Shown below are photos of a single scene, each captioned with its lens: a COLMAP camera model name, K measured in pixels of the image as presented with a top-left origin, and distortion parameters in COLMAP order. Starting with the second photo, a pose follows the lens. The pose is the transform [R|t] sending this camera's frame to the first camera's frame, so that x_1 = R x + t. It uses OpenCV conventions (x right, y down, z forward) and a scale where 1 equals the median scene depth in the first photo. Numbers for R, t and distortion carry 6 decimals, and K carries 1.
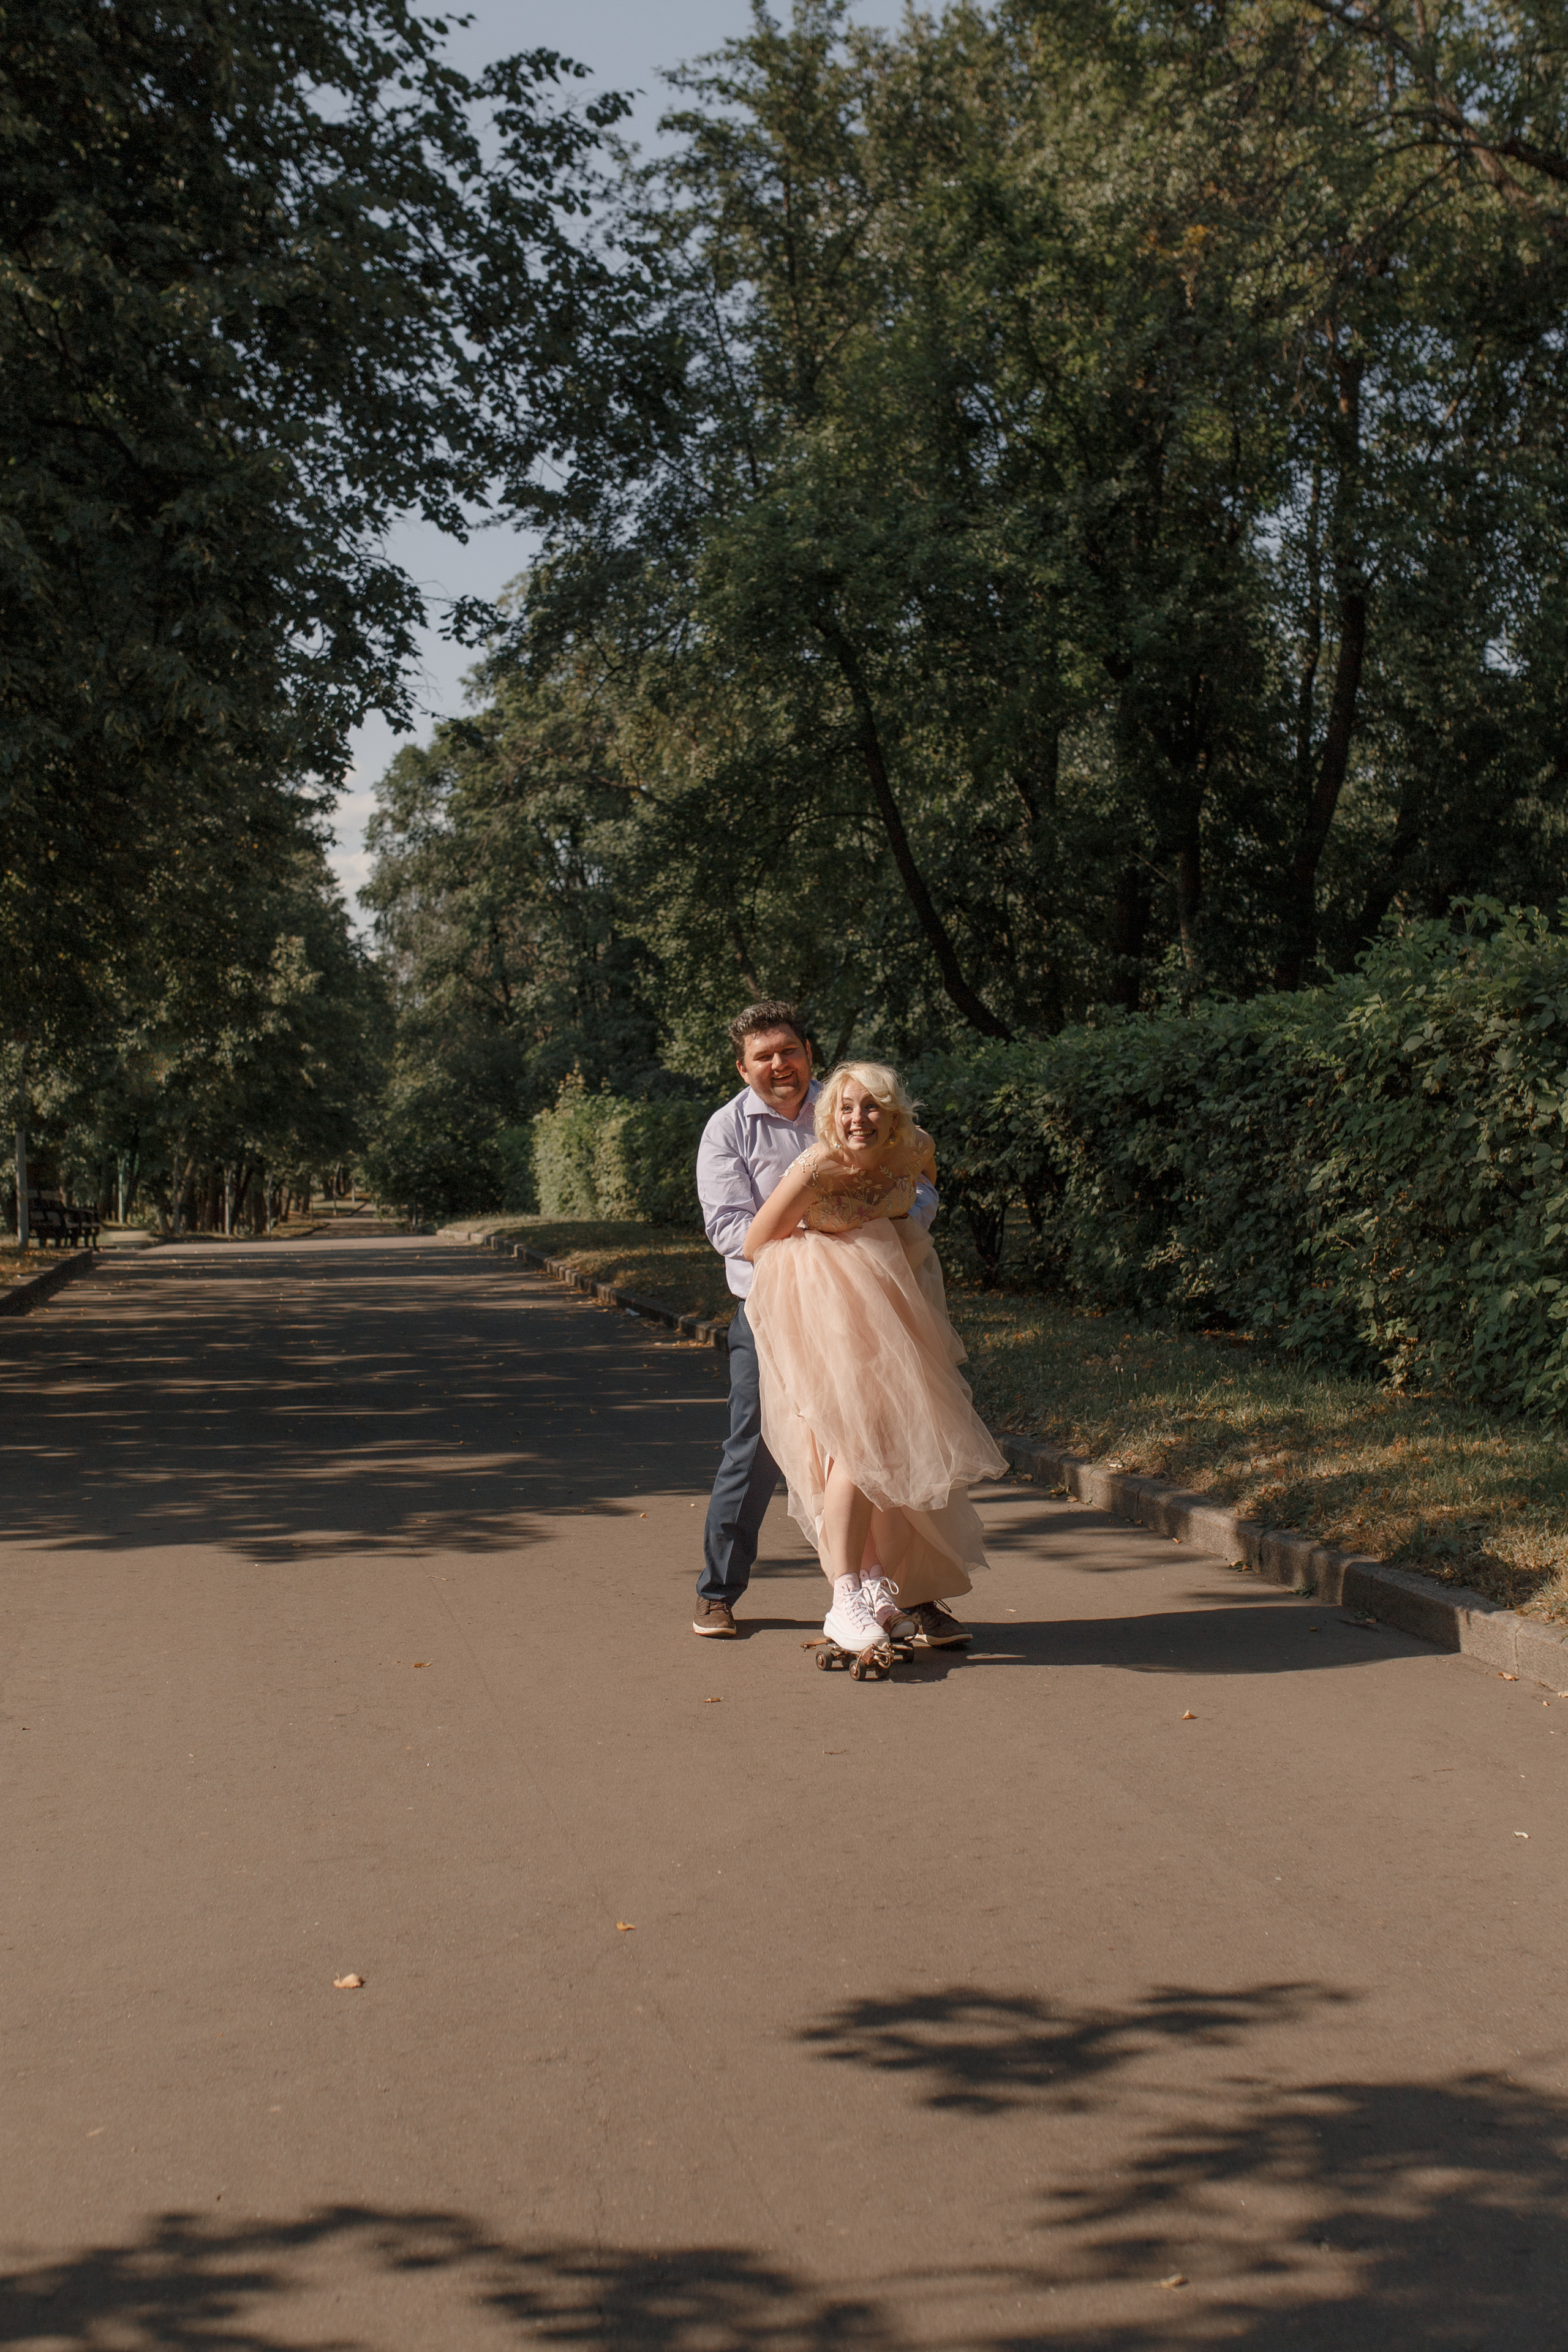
lens RADIAL K [[2679.6, 0, 827.4], [0, 2679.6, 1175.1], [0, 0, 1]] dist [-0.020717, 0.044817]
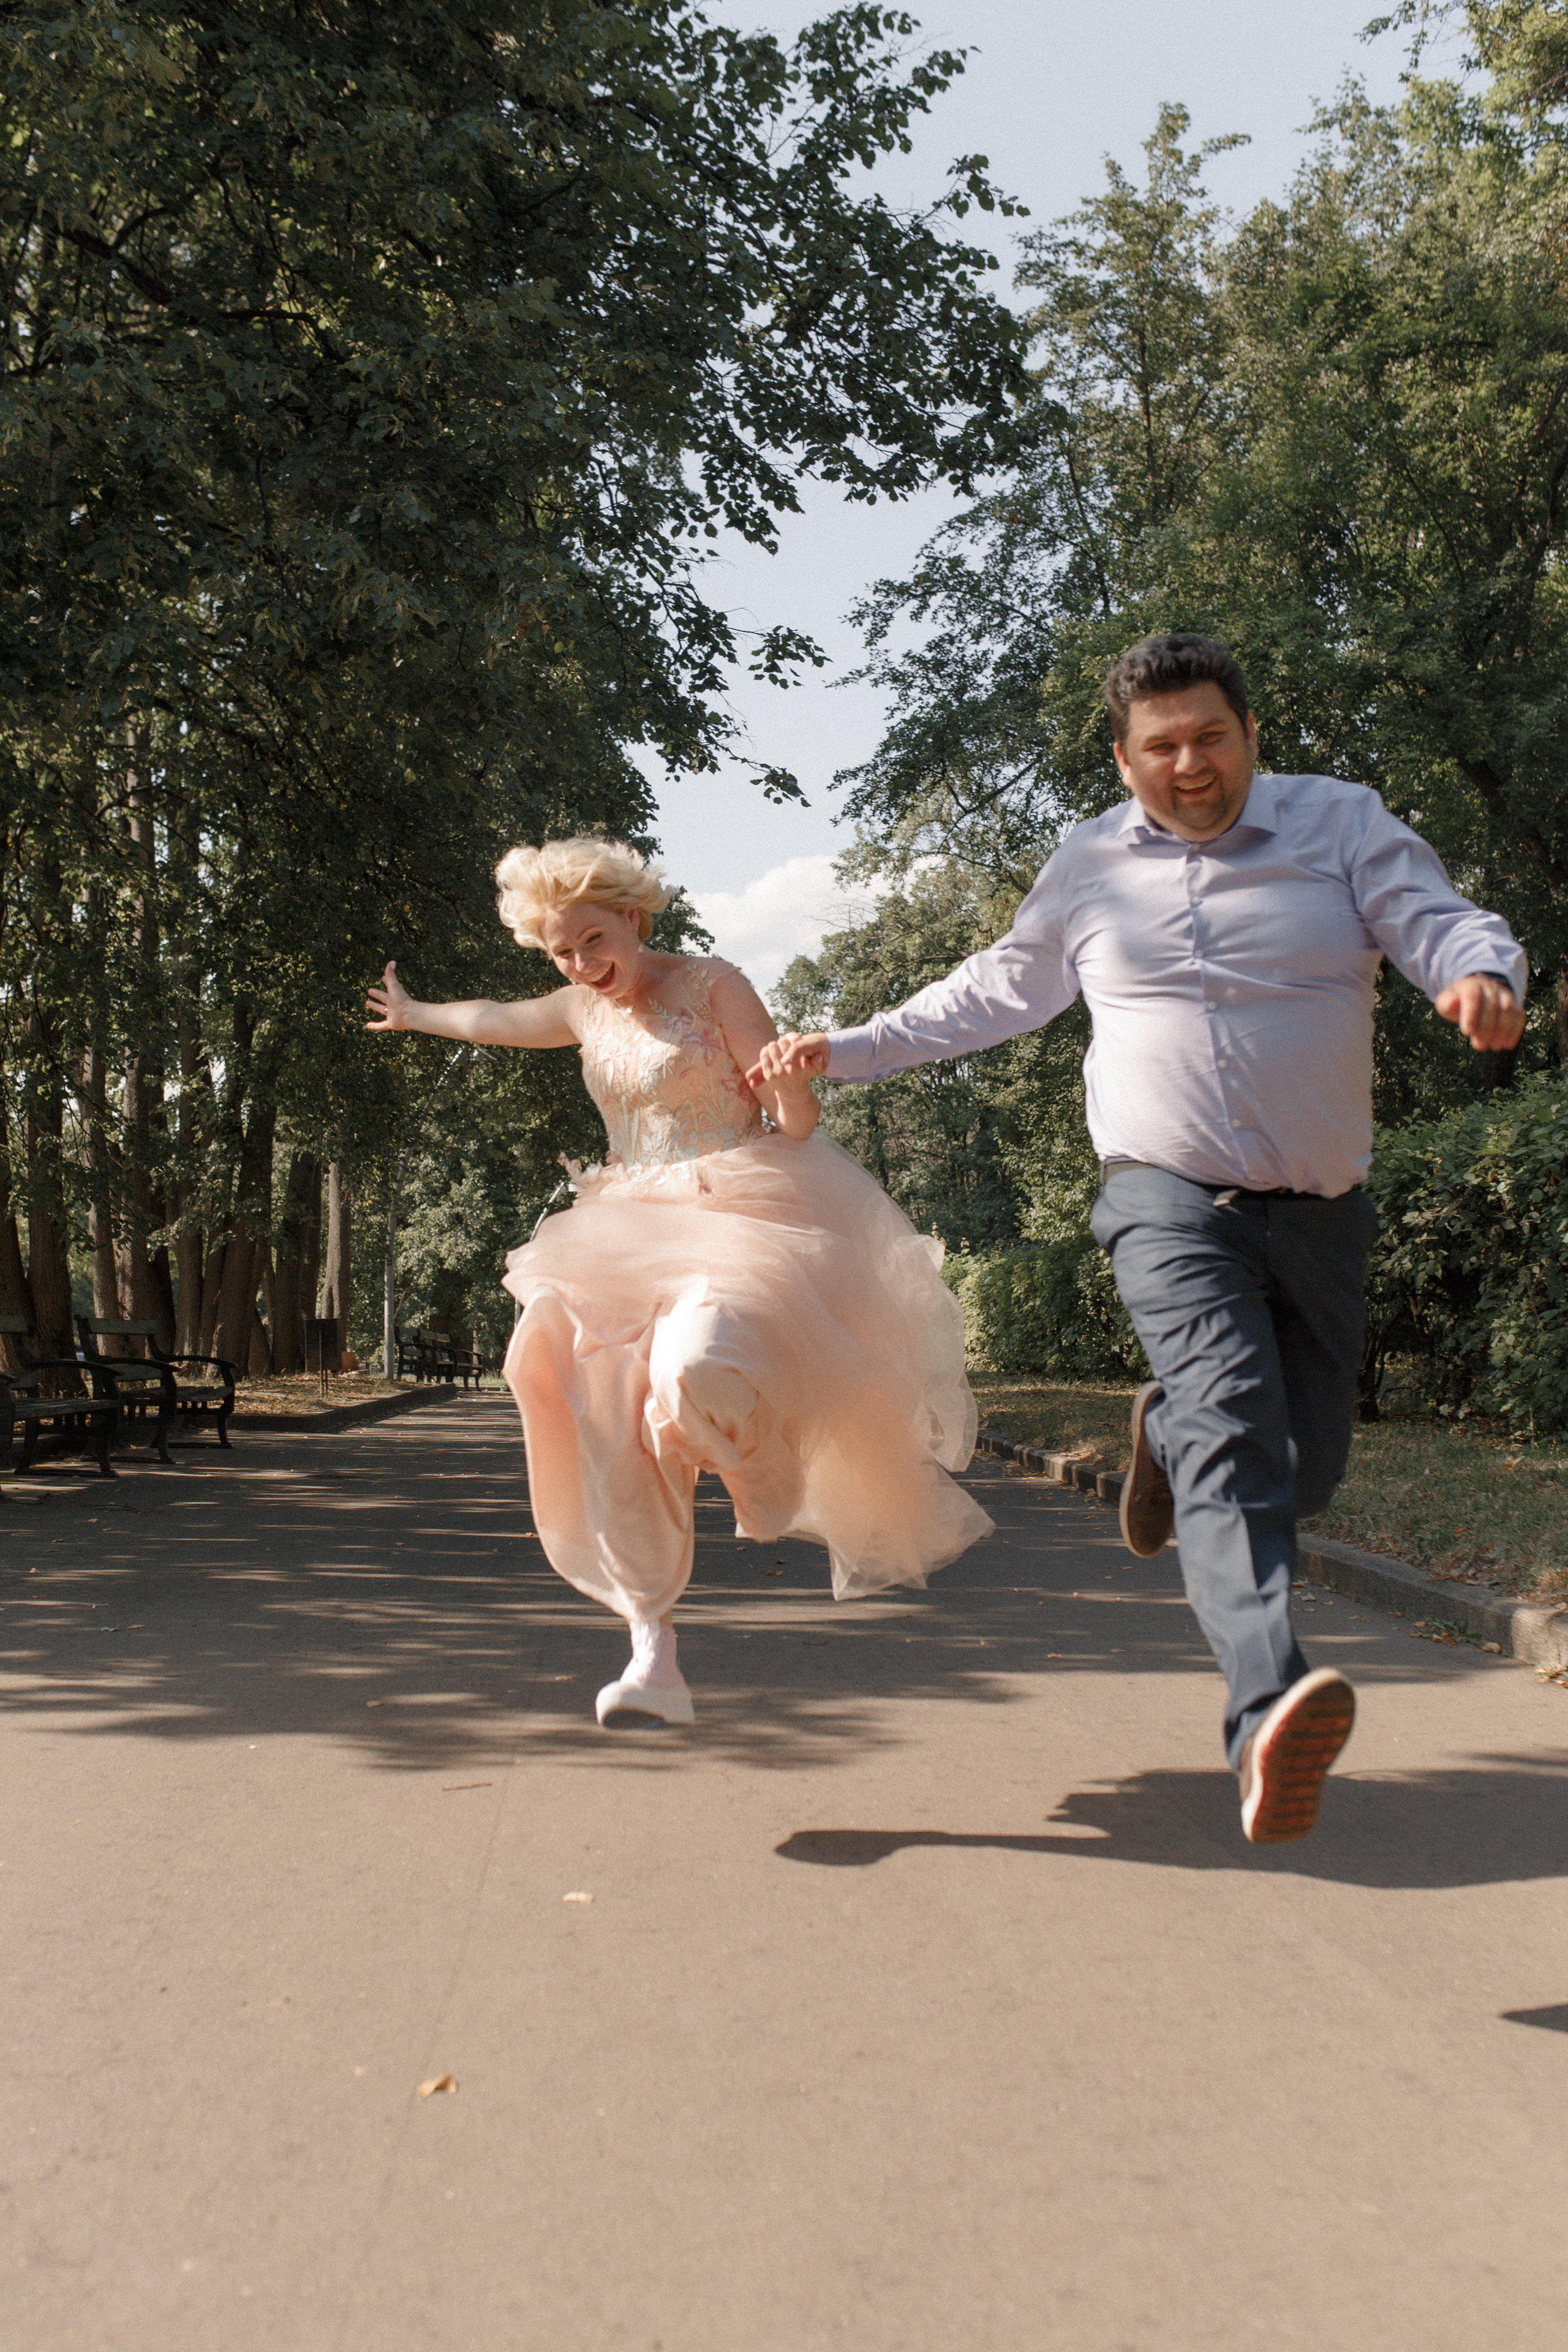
lens RADIAL K [[2305.2, 0, 799.1], [0, 2305.2, 1147.7], [0, 0, 1]] dist [-0.032886, 0.034891]
pose [[0.986792, 0.002807, -0.161970, -0.001473], [-0.017749, 0.995704, -0.090880, 0.016133], [0.161019, 0.092555, 0.982602, 0.147067]]
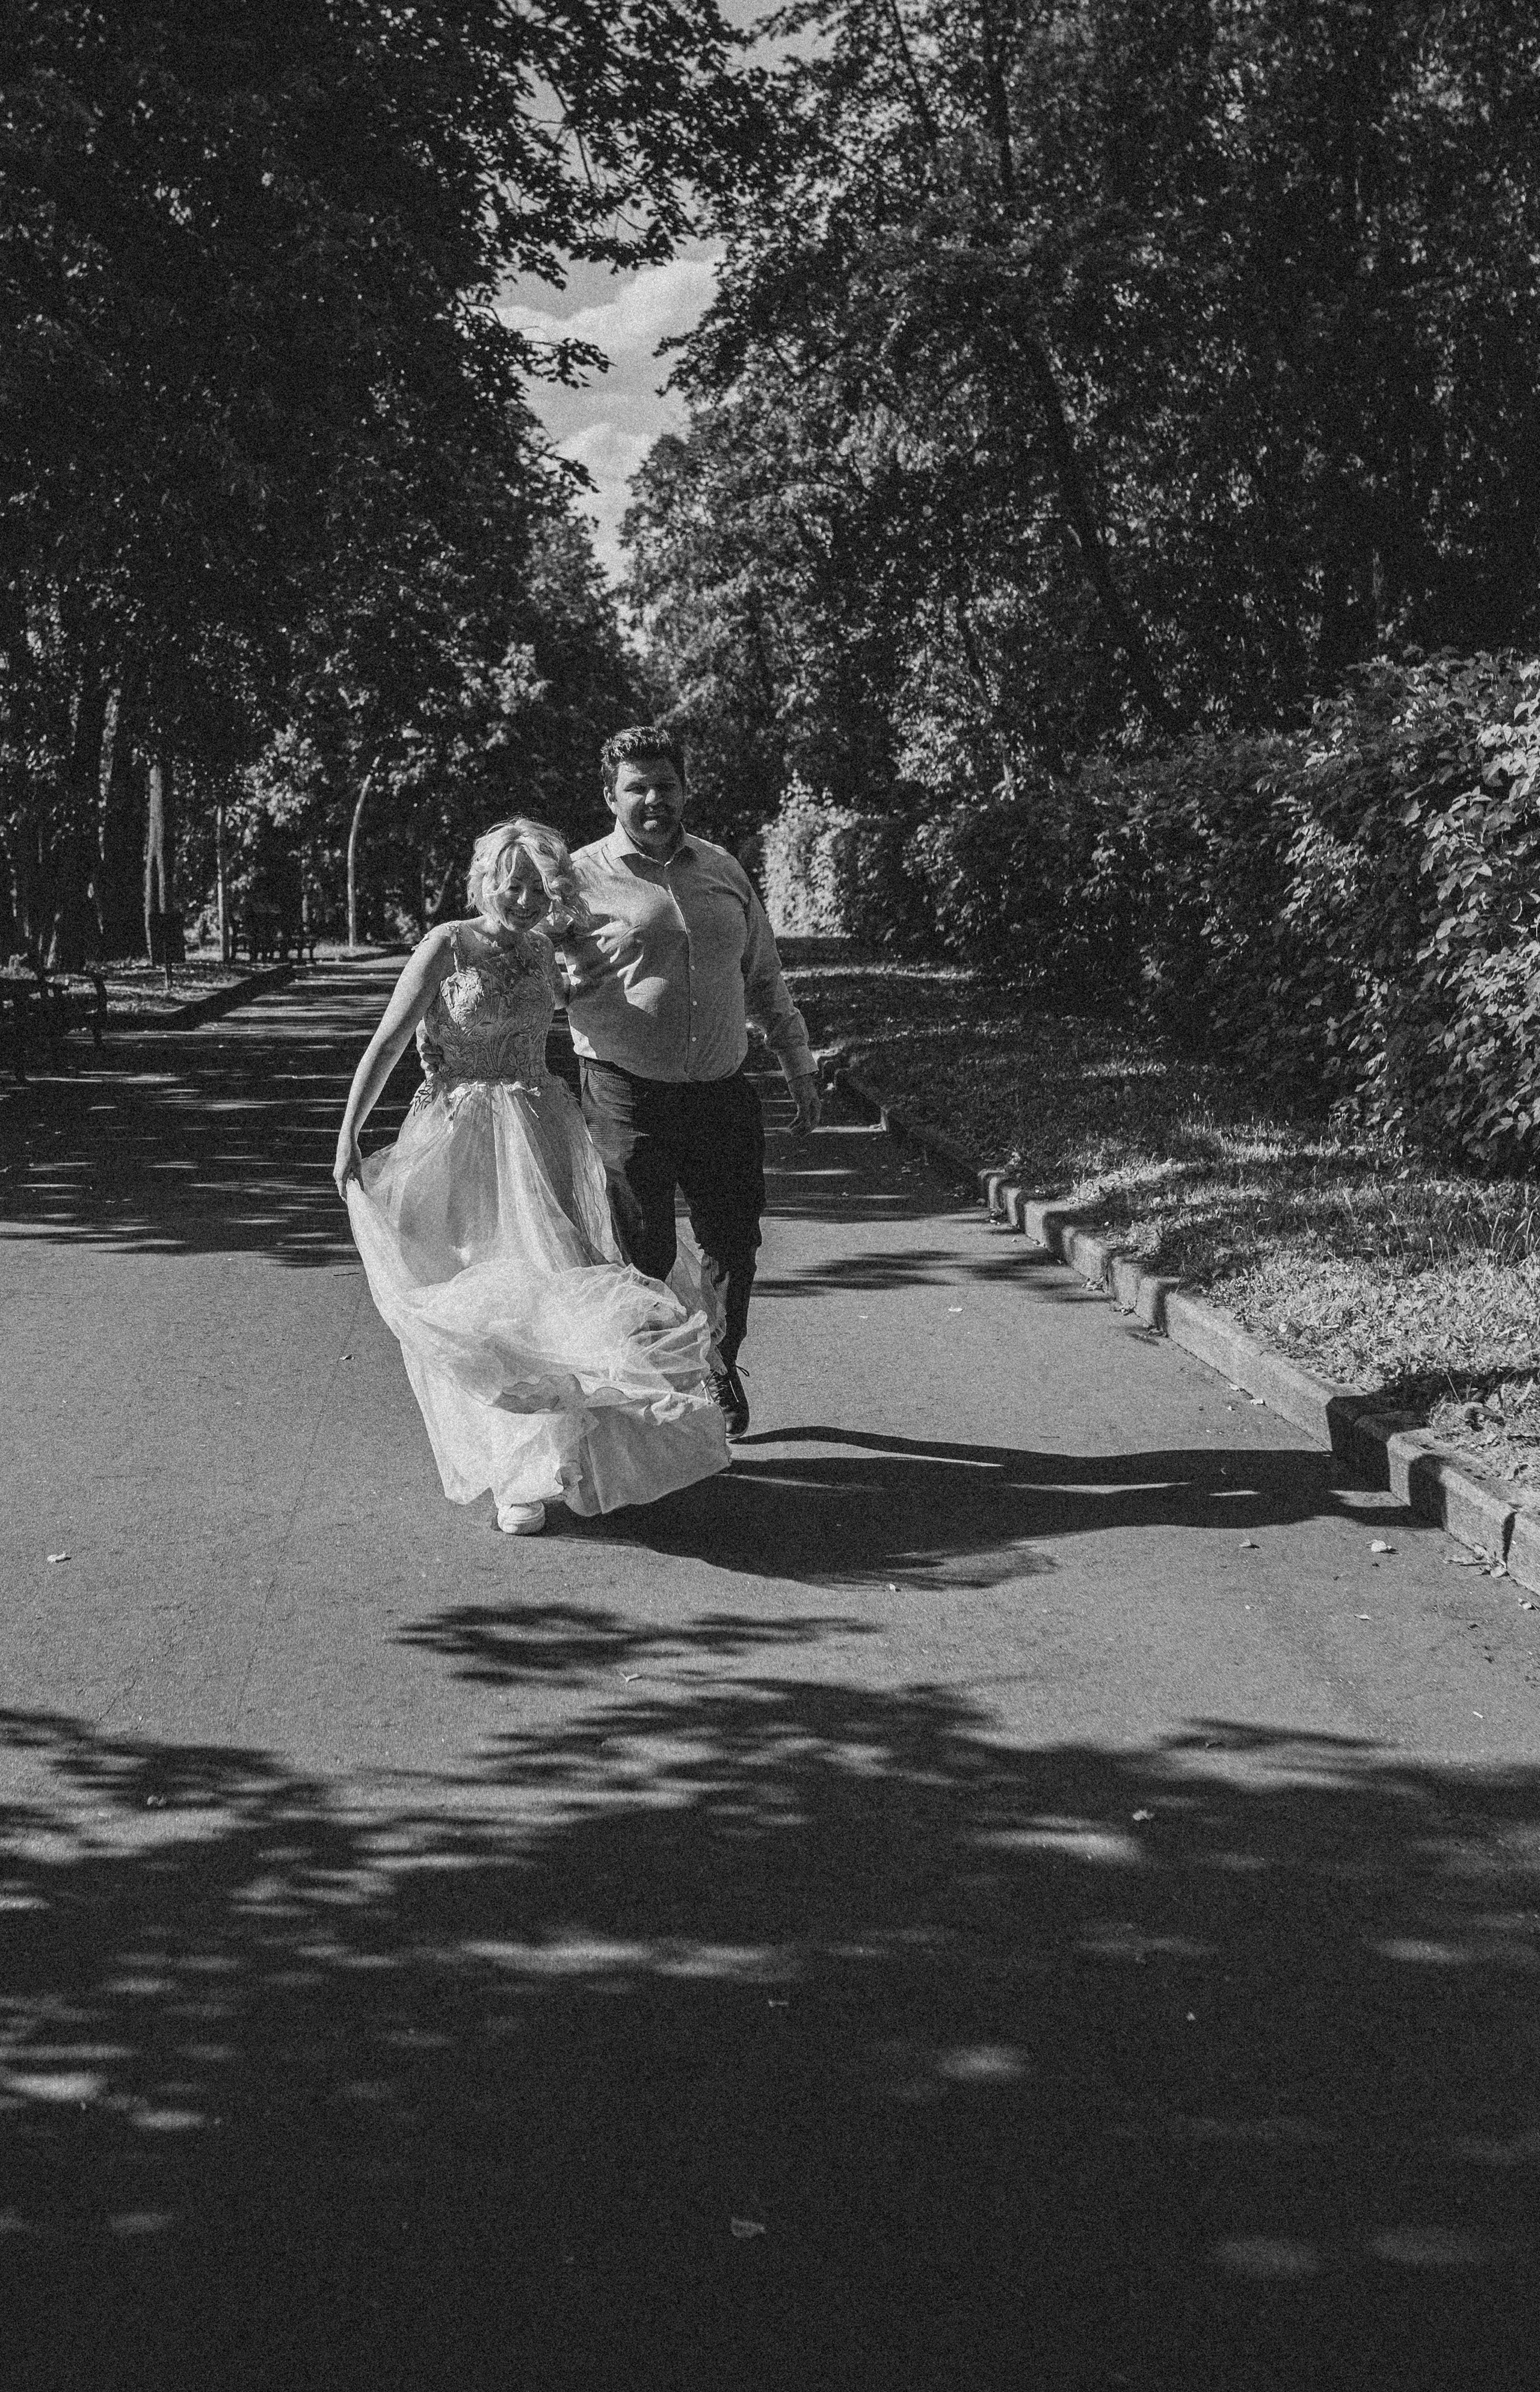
lens RADIAL K [[2871.7, 0, 661.5], [0, 2871.7, 956.7], [0, 0, 1]] dist [-0.034792, -0.023445]
pose [[0.984850, 0.005927, -0.173308, 0.053565], [-0.001095, 0.999608, 0.027964, -0.005614], [0.173406, -0.027351, 0.984471, -0.049982]]
